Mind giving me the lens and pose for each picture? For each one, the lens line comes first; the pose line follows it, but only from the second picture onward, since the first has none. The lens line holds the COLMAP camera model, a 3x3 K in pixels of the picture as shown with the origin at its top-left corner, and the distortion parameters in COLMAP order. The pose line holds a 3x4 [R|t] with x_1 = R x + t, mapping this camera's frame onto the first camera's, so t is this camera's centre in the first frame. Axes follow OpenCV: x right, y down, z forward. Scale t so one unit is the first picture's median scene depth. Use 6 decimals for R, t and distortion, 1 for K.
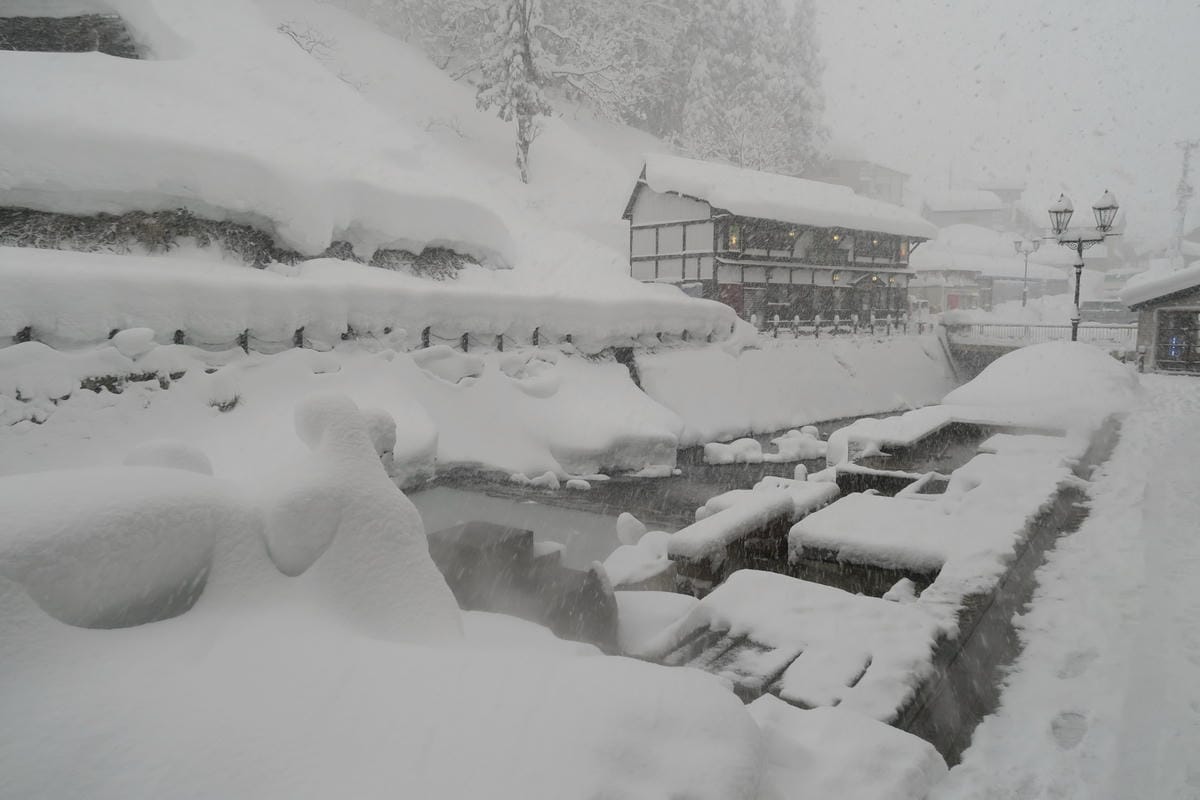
lens RADIAL K [[836.5, 0, 600.0], [0, 836.5, 400.0], [0, 0, 1]] dist [-0.006428, -0.001147]
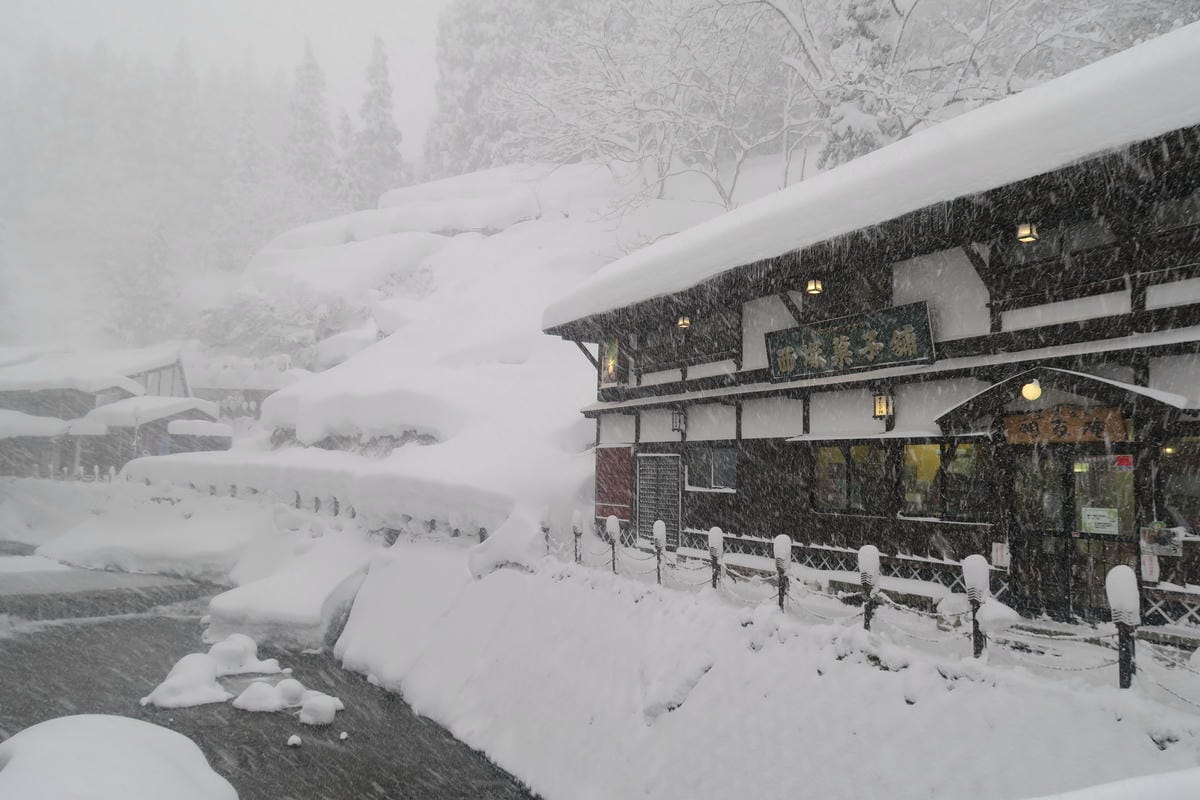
lens RADIAL K [[836.5, 0, 600.0], [0, 836.5, 400.0], [0, 0, 1]] dist [-0.006428, -0.001147]
pose [[-0.211365, -0.097867, -0.972495, 0.626898], [-0.139052, 0.987865, -0.069192, -0.123469], [0.967465, 0.120603, -0.222409, 1.037936]]
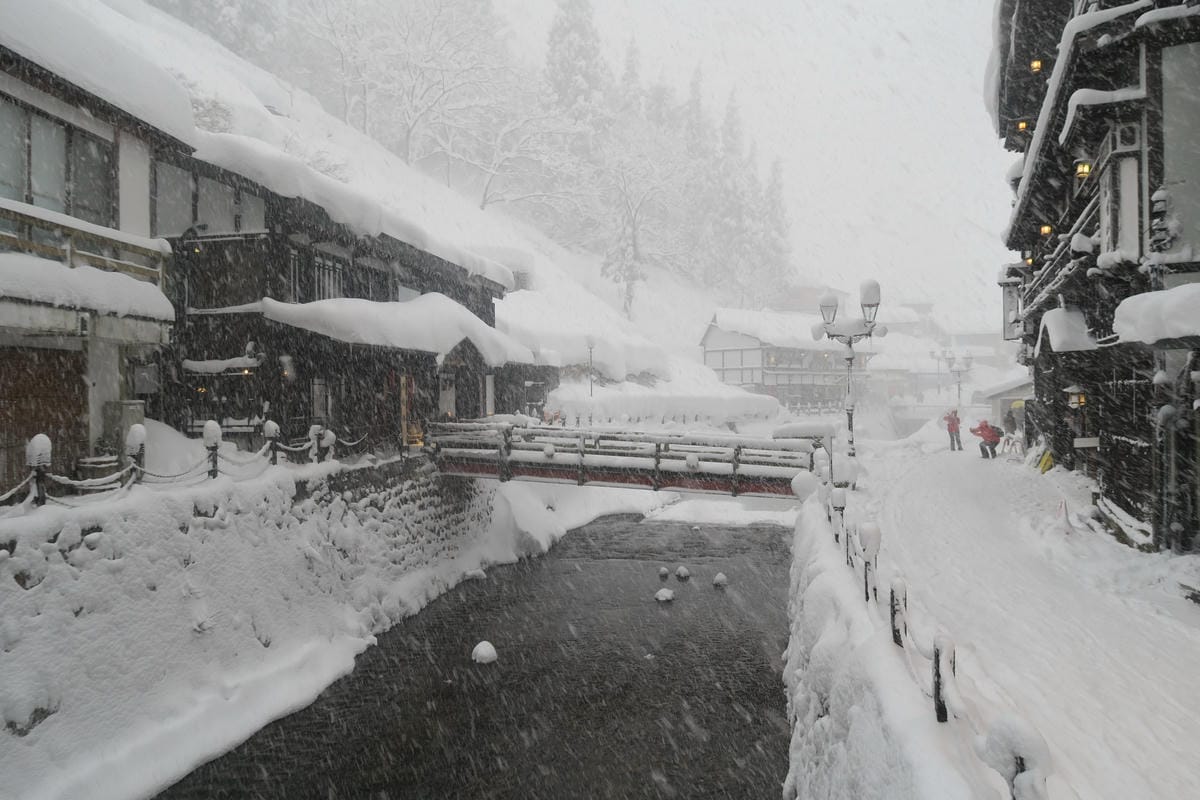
lens RADIAL K [[836.5, 0, 600.0], [0, 836.5, 400.0], [0, 0, 1]] dist [-0.006428, -0.001147]
pose [[0.996700, -0.013744, 0.080005, -0.307770], [0.021710, 0.994794, -0.099567, 0.050238], [-0.078221, 0.100975, 0.991809, -0.618501]]
